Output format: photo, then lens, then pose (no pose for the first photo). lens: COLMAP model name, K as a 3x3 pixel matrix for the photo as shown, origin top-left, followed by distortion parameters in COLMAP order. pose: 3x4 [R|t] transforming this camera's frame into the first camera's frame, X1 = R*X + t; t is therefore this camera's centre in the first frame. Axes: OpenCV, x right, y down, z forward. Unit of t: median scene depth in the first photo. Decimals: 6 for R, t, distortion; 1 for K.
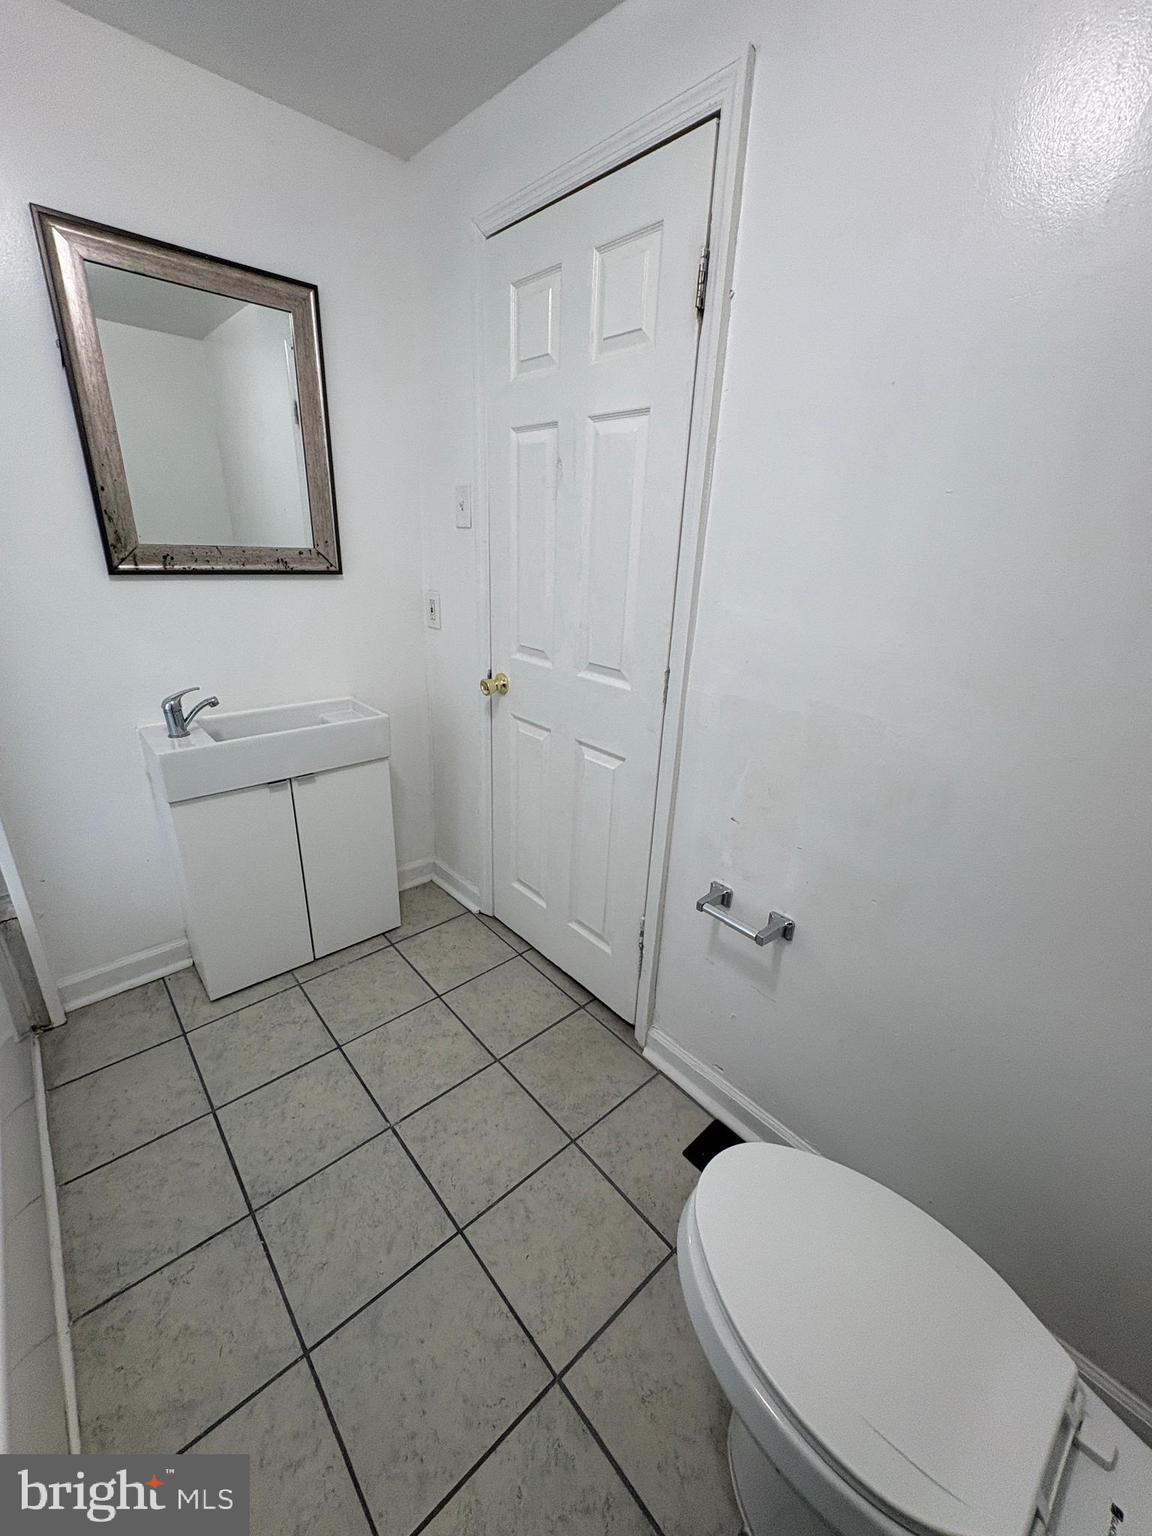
lens RADIAL K [[612.9, 0, 576.0], [0, 612.9, 765.3], [0, 0, 1]] dist [0.000786, -0.000059]
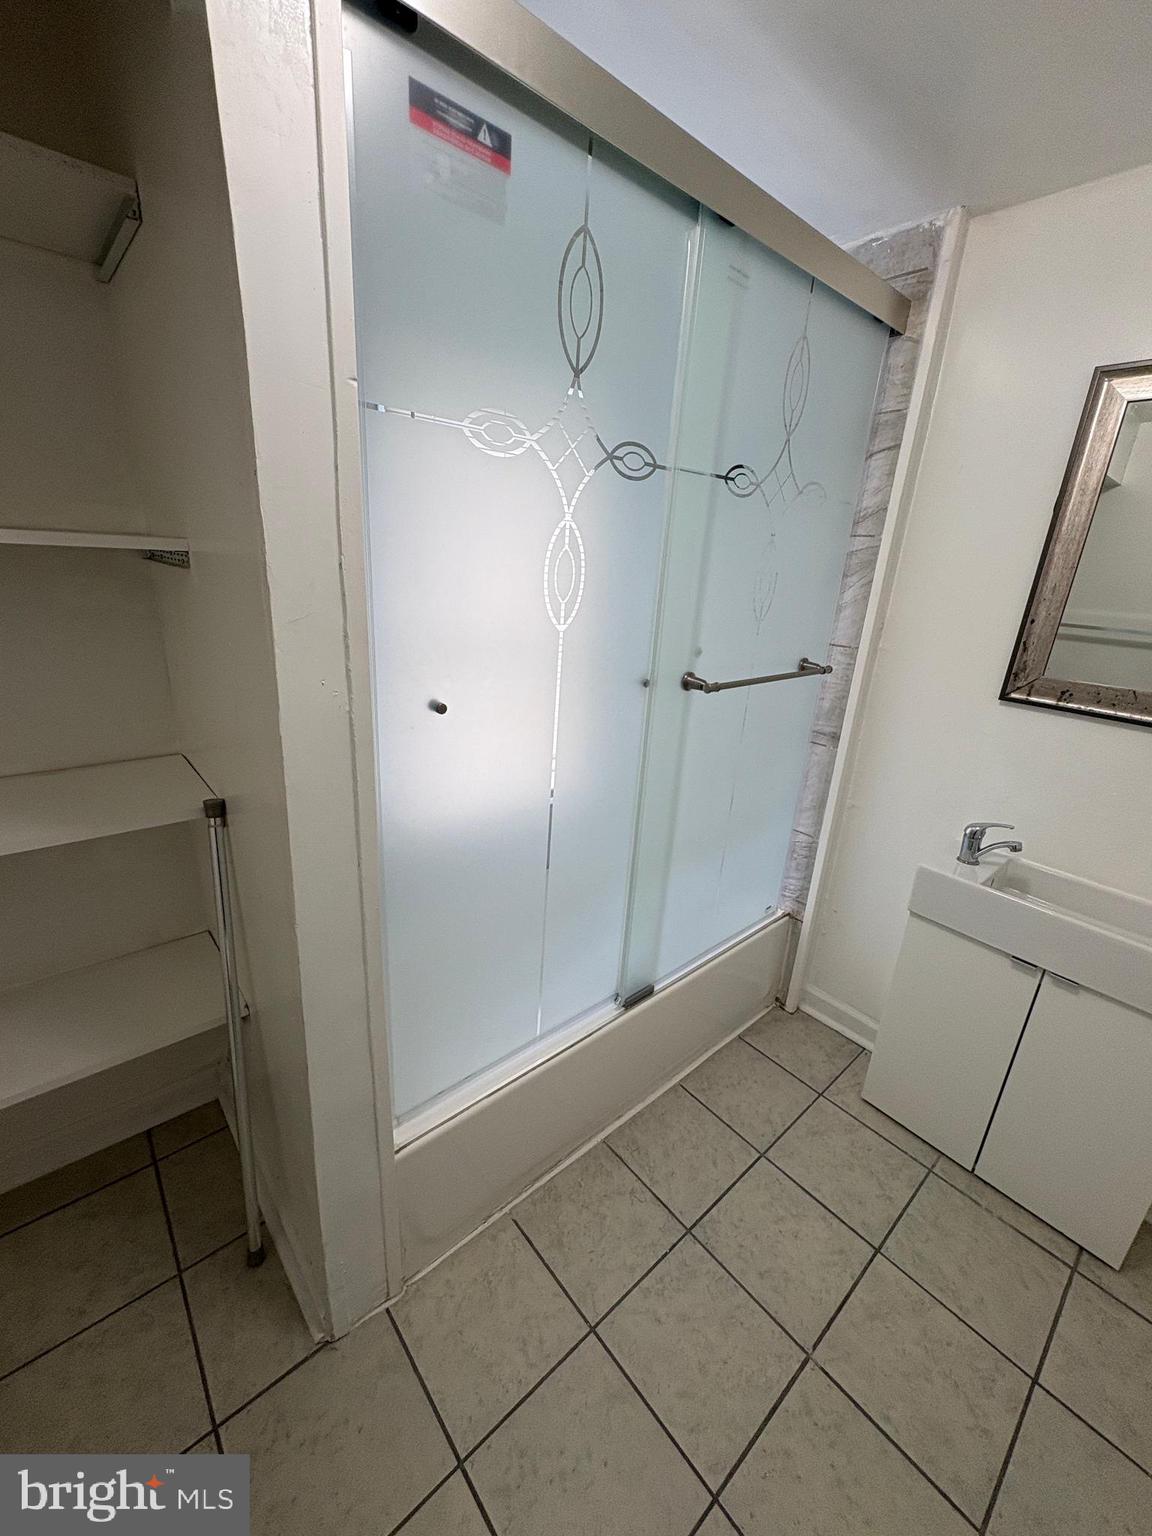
lens RADIAL K [[612.9, 0, 576.0], [0, 612.9, 765.3], [0, 0, 1]] dist [0.000786, -0.000059]
pose [[-0.011995, 0.281640, -0.959445, 0.251011], [-0.408094, 0.874587, 0.261832, -0.184660], [0.912861, 0.394685, 0.104445, 0.275299]]
